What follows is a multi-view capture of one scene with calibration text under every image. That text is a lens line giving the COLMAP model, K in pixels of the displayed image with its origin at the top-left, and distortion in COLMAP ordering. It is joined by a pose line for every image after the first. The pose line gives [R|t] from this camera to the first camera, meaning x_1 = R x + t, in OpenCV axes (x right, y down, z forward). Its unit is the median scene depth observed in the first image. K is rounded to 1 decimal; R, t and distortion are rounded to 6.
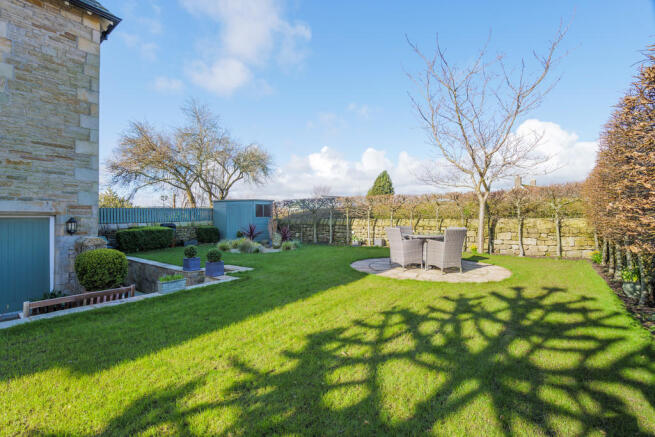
lens RADIAL K [[310.4, 0, 327.4], [0, 310.4, 224.6], [0, 0, 1]] dist [-0.020723, 0.006047]
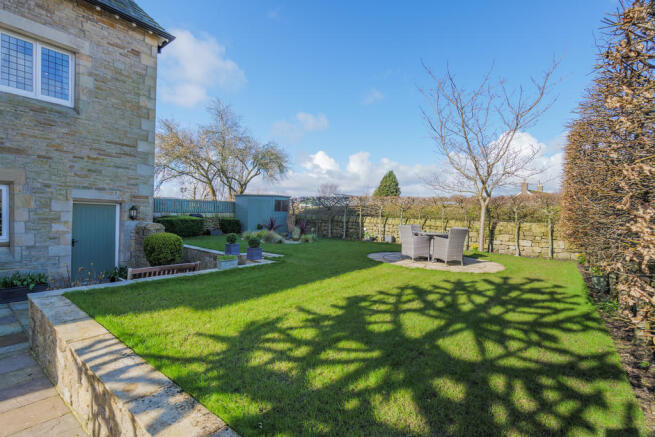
lens RADIAL K [[310.4, 0, 327.0], [0, 310.4, 212.6], [0, 0, 1]] dist [-0.020723, 0.006047]
pose [[0.998999, 0.040721, -0.018505, -0.058574], [-0.041239, 0.998742, -0.028527, 0.006875], [0.017320, 0.029262, 0.999422, -0.170170]]
